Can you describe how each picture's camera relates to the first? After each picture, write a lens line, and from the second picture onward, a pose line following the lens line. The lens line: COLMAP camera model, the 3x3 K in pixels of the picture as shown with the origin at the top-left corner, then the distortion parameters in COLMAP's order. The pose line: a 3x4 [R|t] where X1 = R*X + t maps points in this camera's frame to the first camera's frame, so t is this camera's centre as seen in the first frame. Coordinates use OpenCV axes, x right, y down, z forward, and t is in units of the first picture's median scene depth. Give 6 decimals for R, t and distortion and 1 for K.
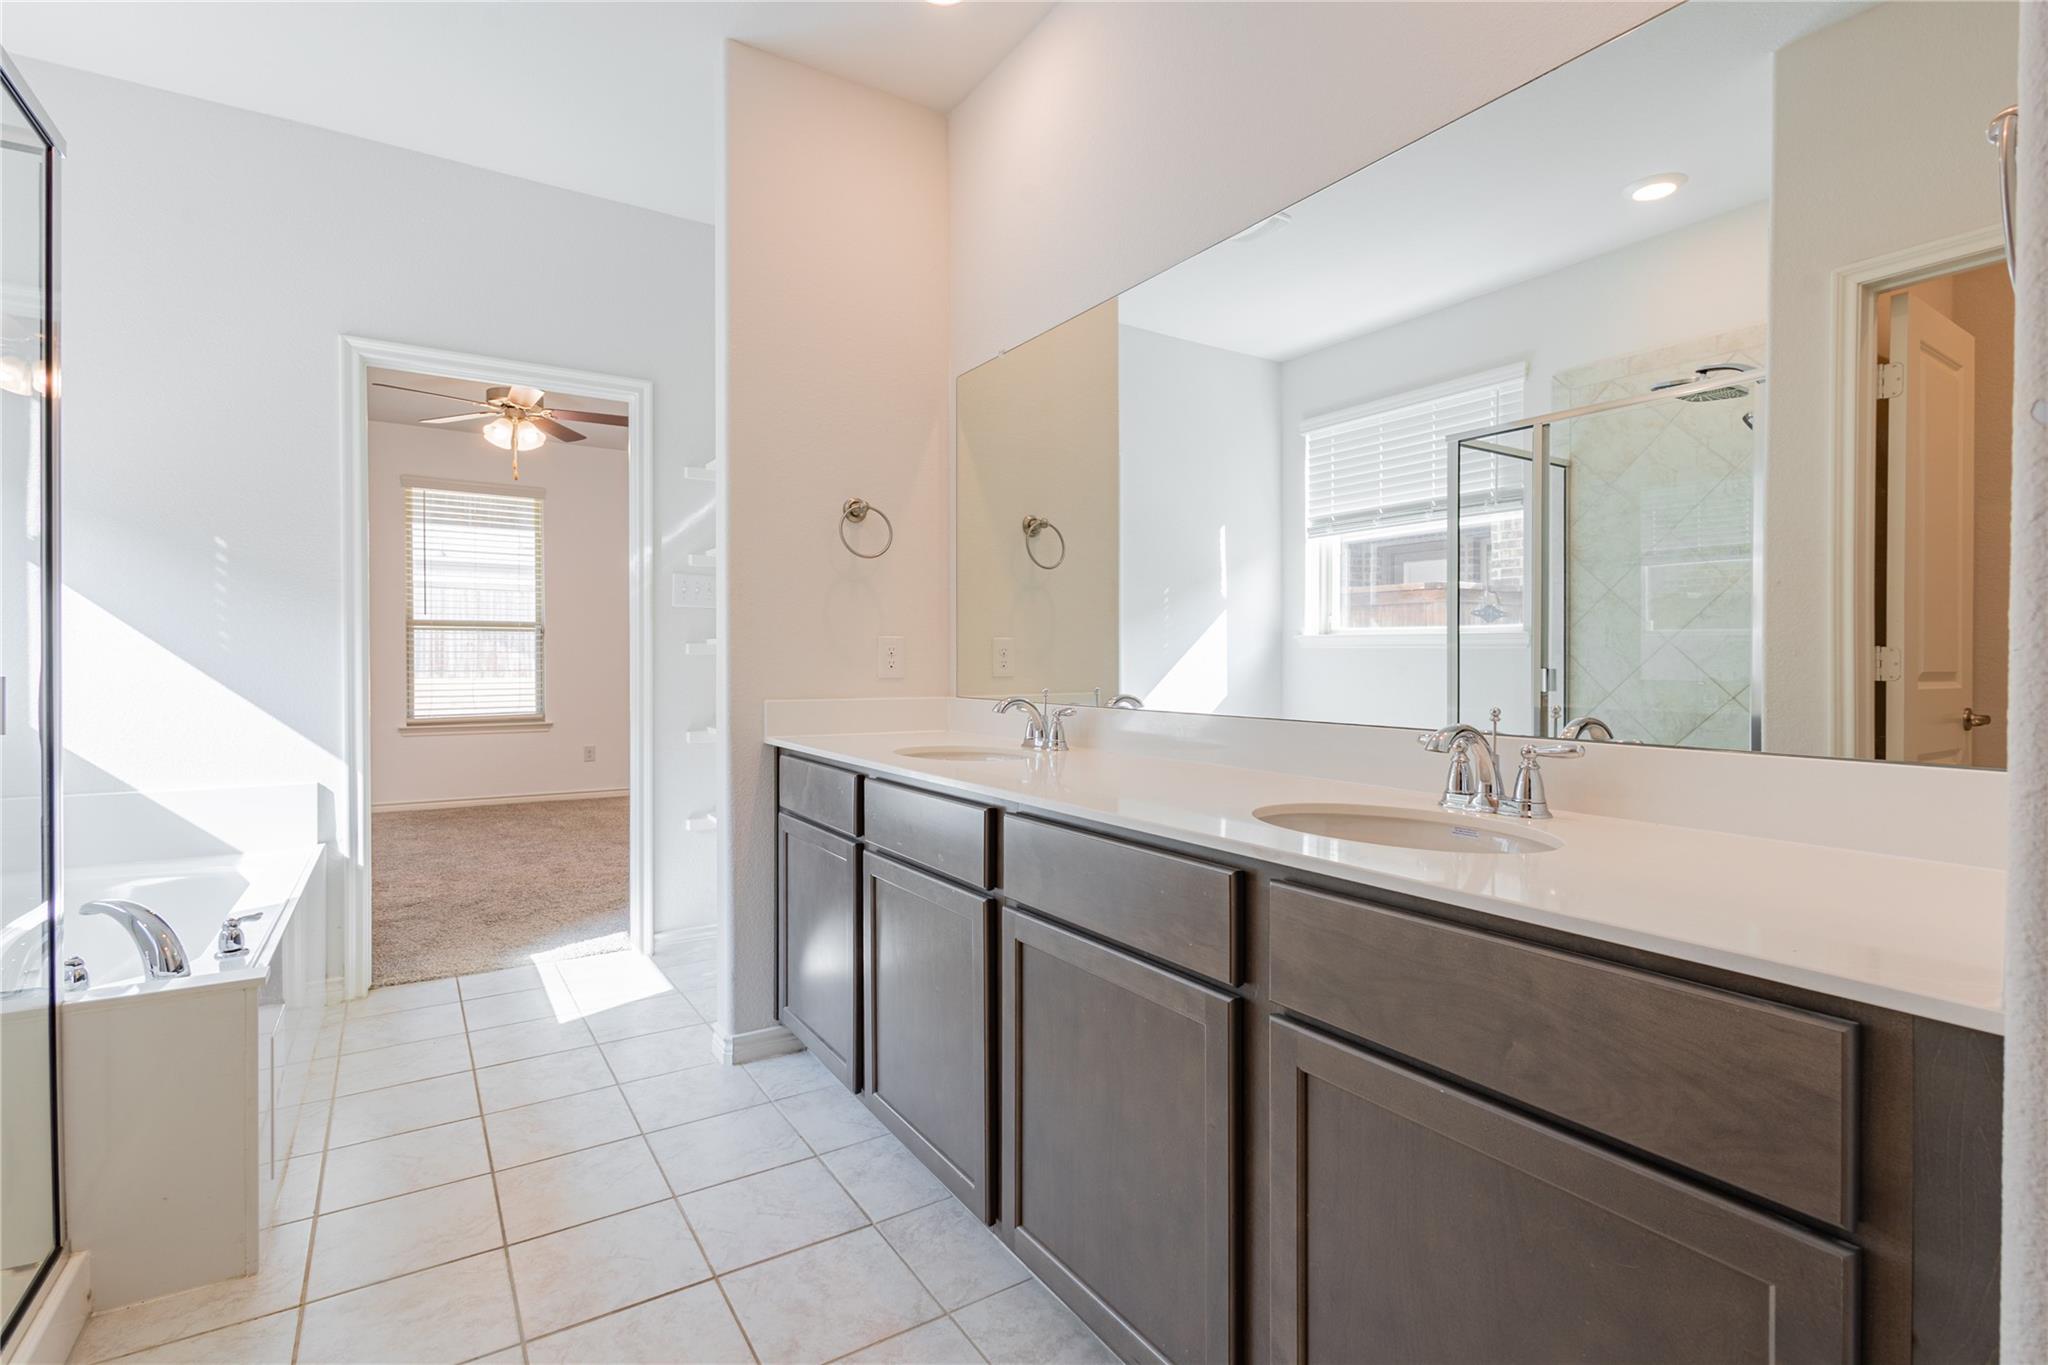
lens RADIAL K [[948.8, 0, 1025.6], [0, 948.8, 670.6], [0, 0, 1]] dist [0.004711, 0.000069]
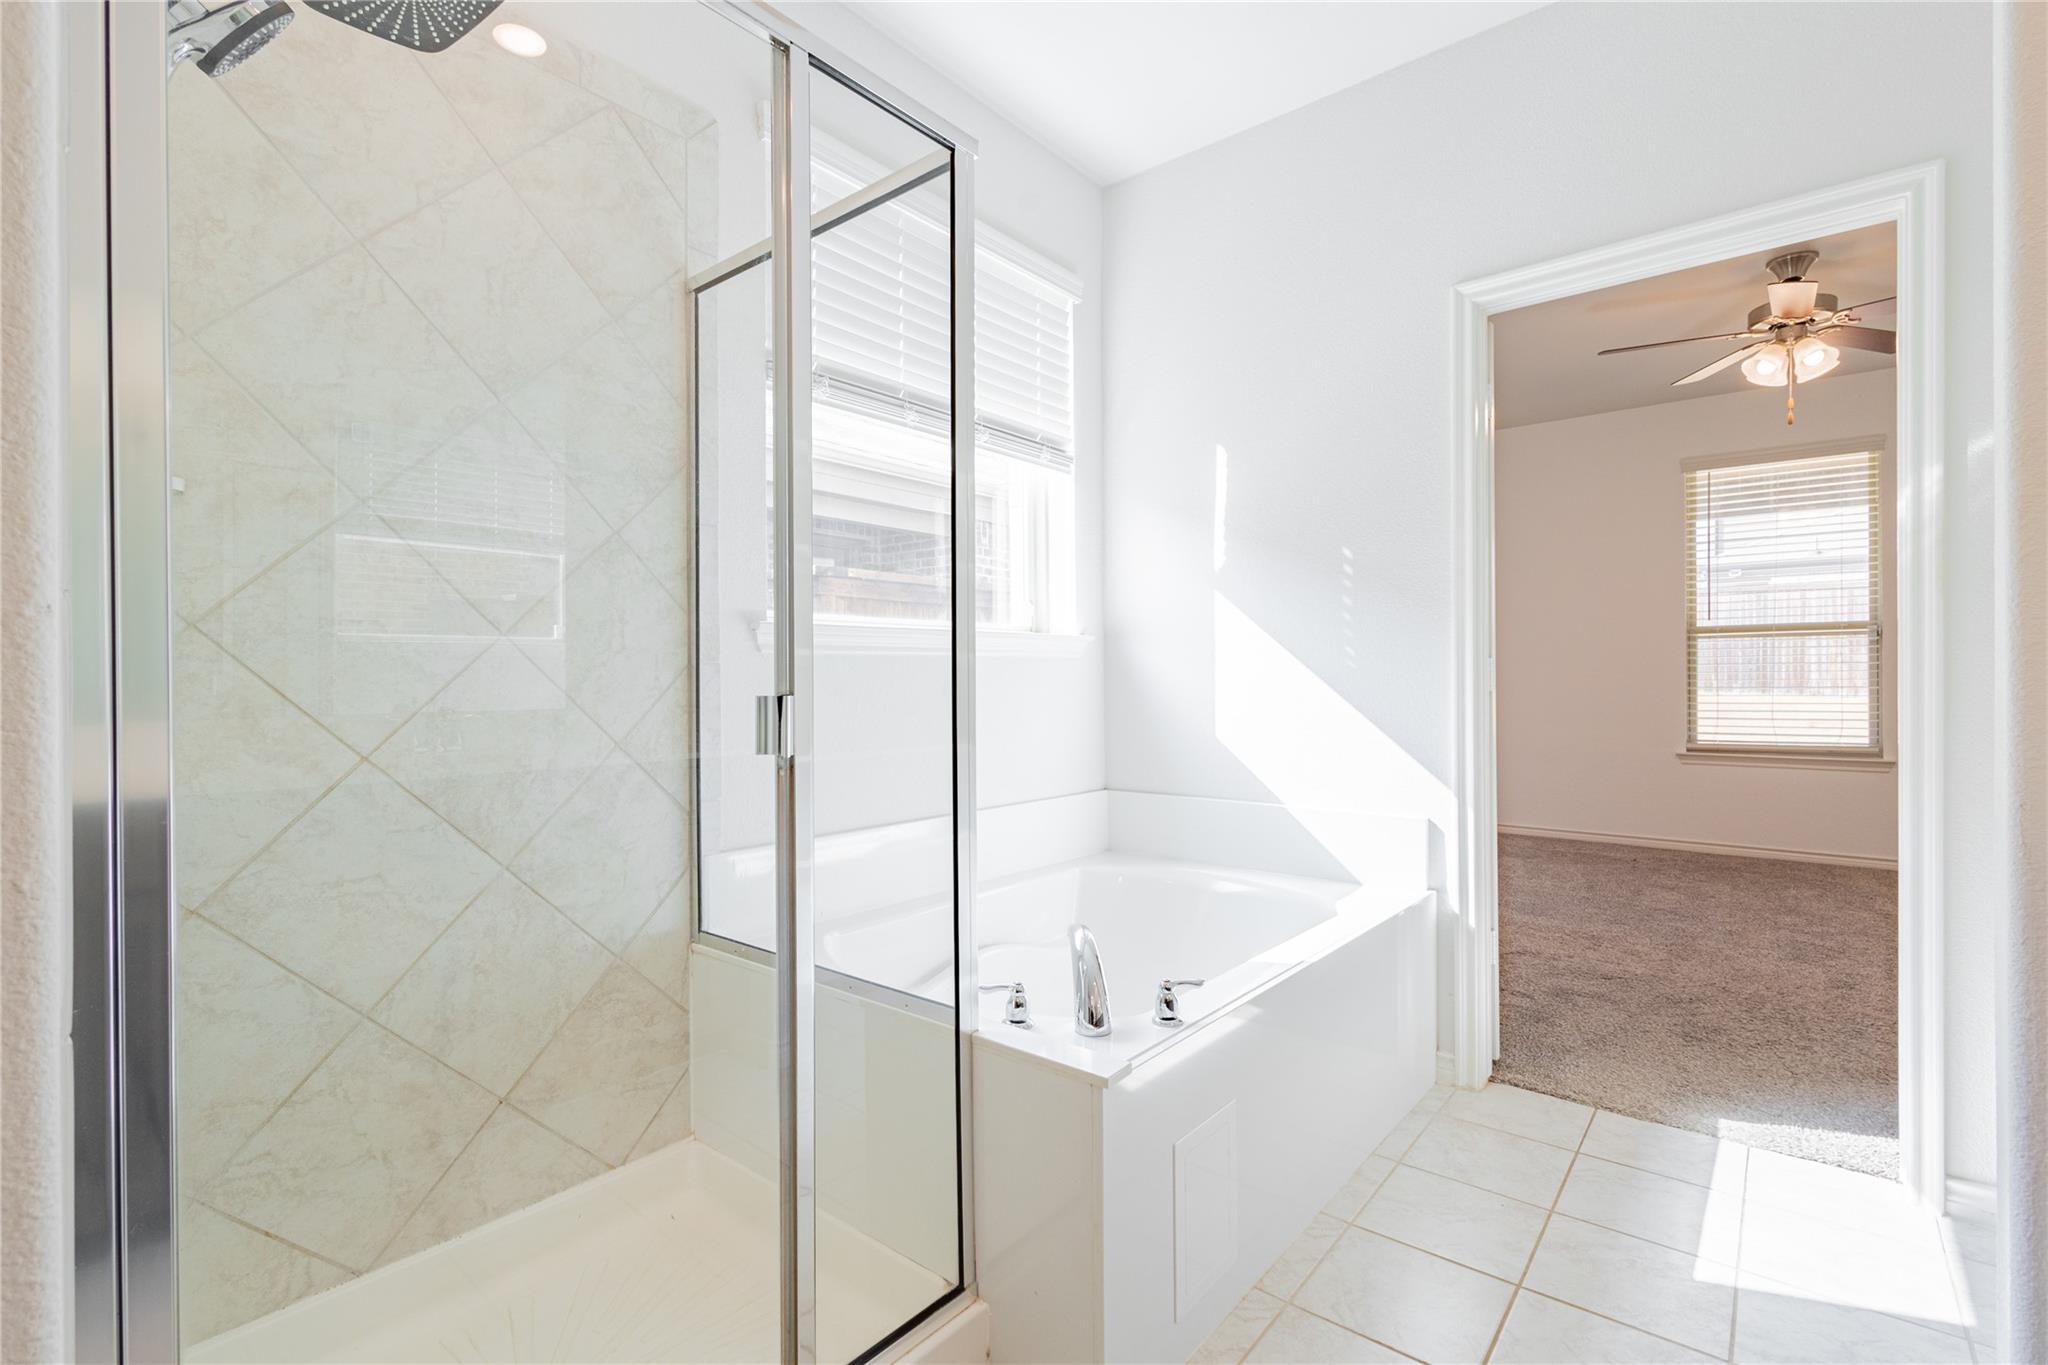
lens RADIAL K [[938.4, 0, 1024.0], [0, 938.4, 682.5], [0, 0, 1]] dist [0.015597, -0.010029]
pose [[0.298740, 0.000365, -0.954334, -0.031571], [-0.003168, 0.999995, -0.000609, -0.002329], [0.954329, 0.003205, 0.298740, 0.294861]]
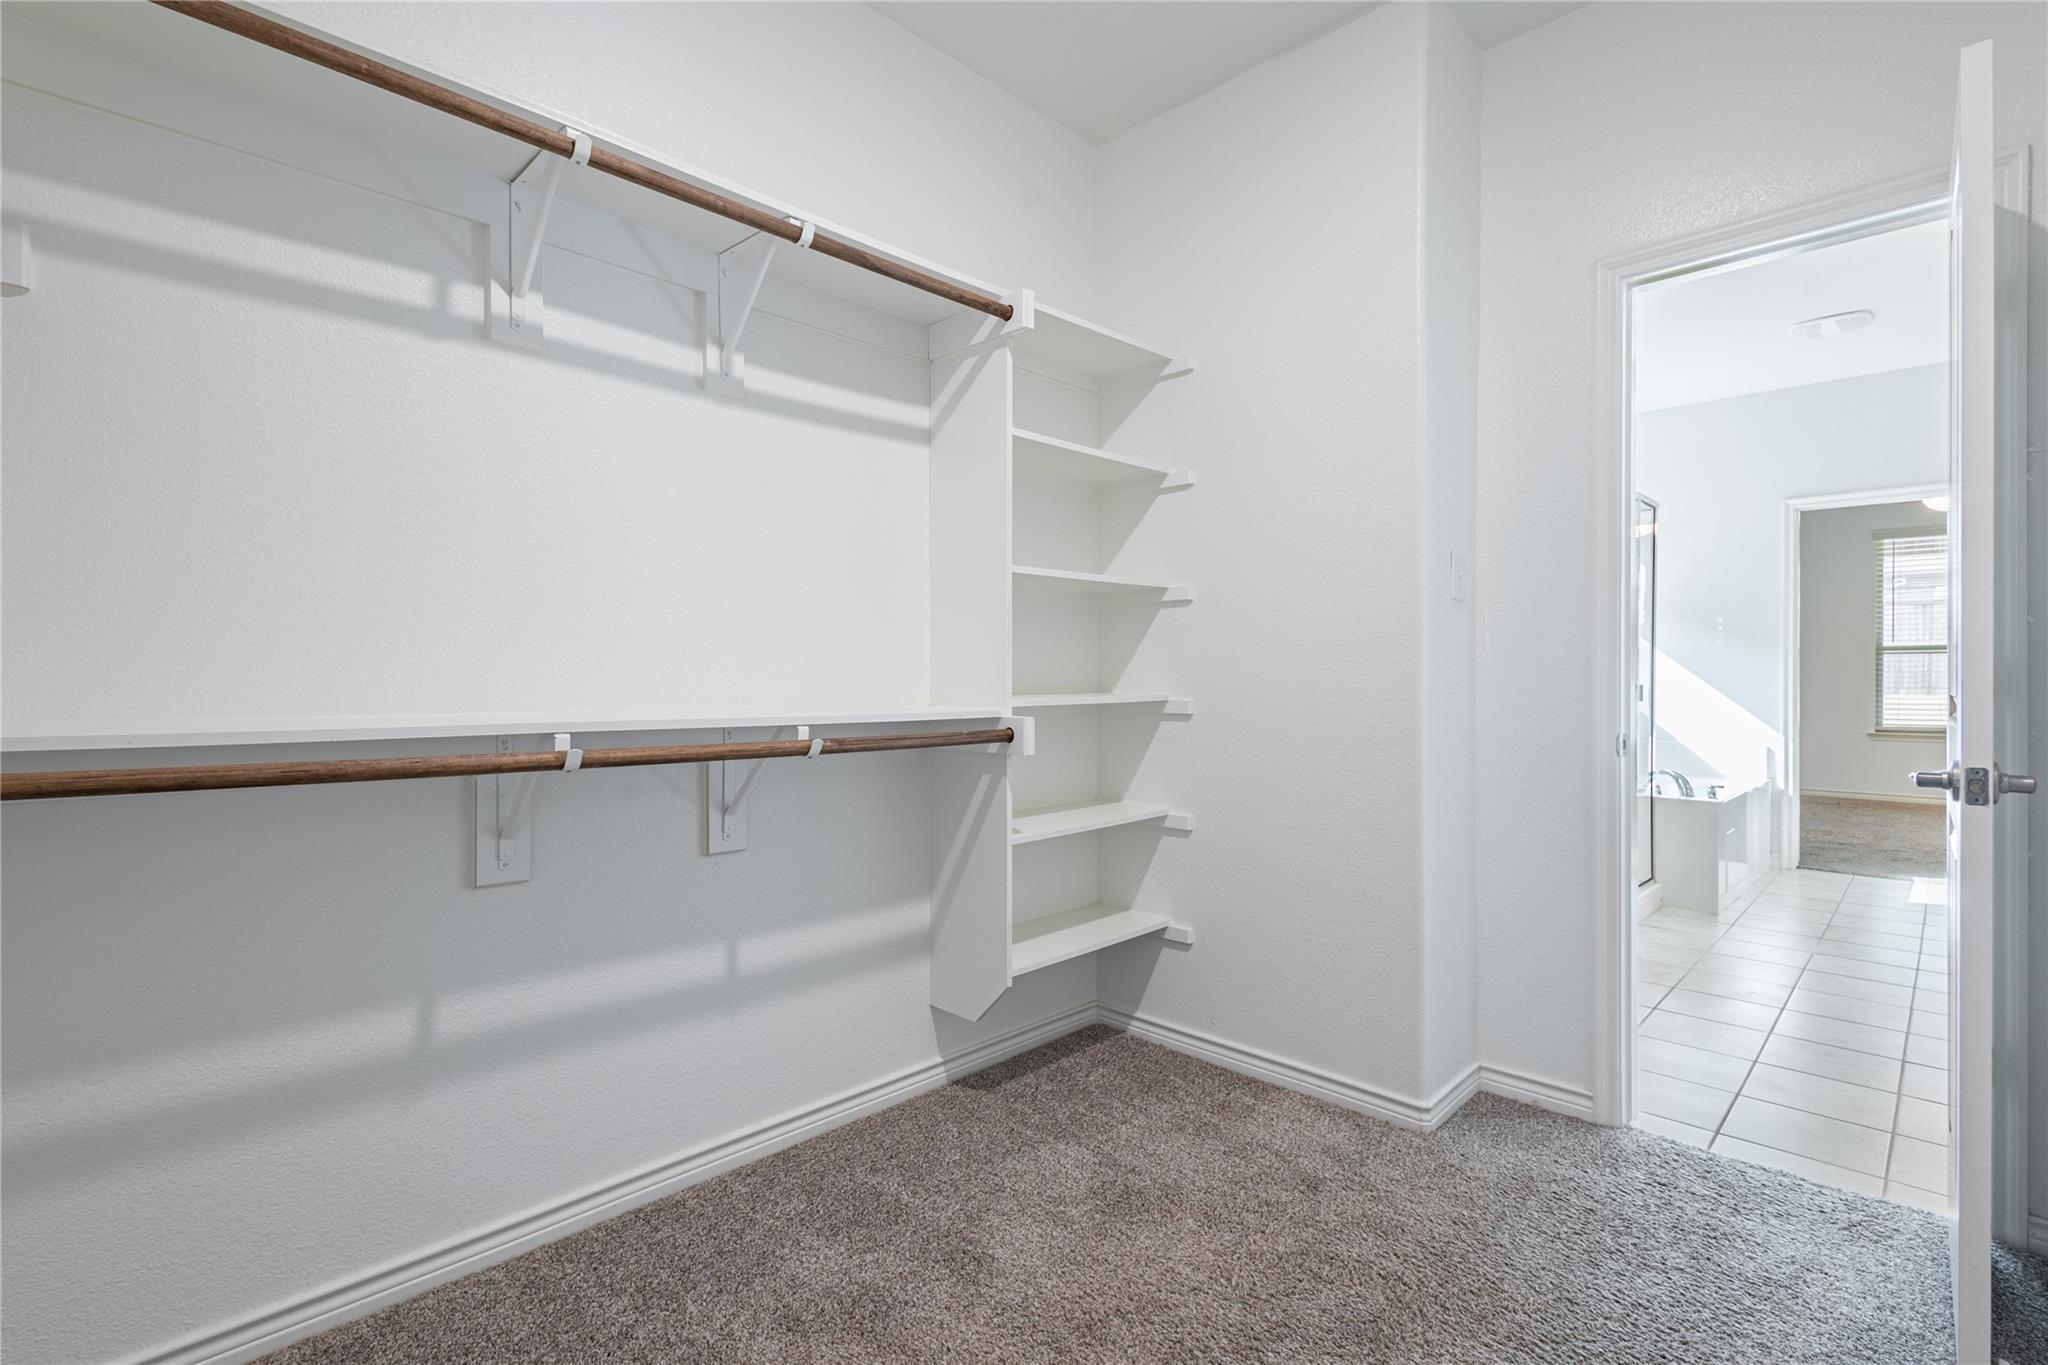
lens RADIAL K [[946.5, 0, 1024.0], [0, 946.5, 682.5], [0, 0, 1]] dist [0.004050, 0.000054]
pose [[0.207681, 0.003894, -0.978189, 0.557915], [-0.010377, 0.999945, 0.001777, 0.004845], [0.978141, 0.009781, 0.207710, -0.584420]]
